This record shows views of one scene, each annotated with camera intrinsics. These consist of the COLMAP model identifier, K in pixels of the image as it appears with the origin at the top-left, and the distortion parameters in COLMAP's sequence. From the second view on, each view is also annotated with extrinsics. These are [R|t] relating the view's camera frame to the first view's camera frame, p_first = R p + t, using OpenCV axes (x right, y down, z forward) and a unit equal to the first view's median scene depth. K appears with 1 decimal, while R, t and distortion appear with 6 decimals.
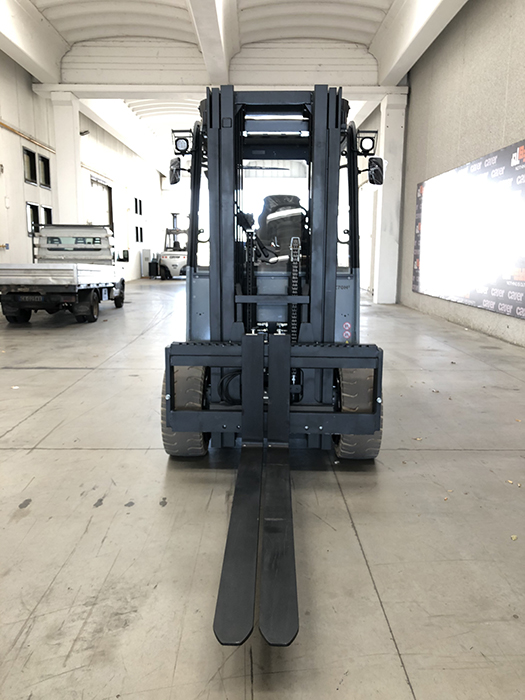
lens RADIAL K [[574.2, 0, 257.3], [0, 574.2, 351.6], [0, 0, 1]] dist [0.022500, -0.010942]
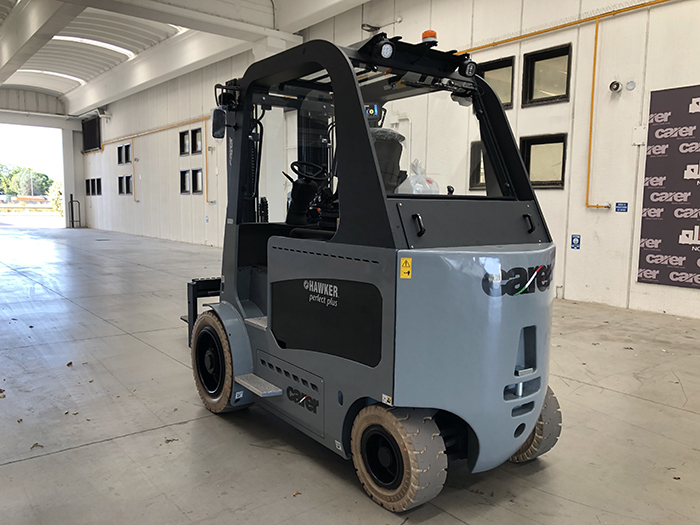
lens RADIAL K [[574.2, 0, 351.0], [0, 574.2, 271.8], [0, 0, 1]] dist [0.022500, -0.010942]
pose [[-0.781682, 0.055077, -0.621241, 0.590885], [-0.125309, 0.961911, 0.242950, -0.311793], [0.610959, 0.267756, -0.745007, 1.763483]]
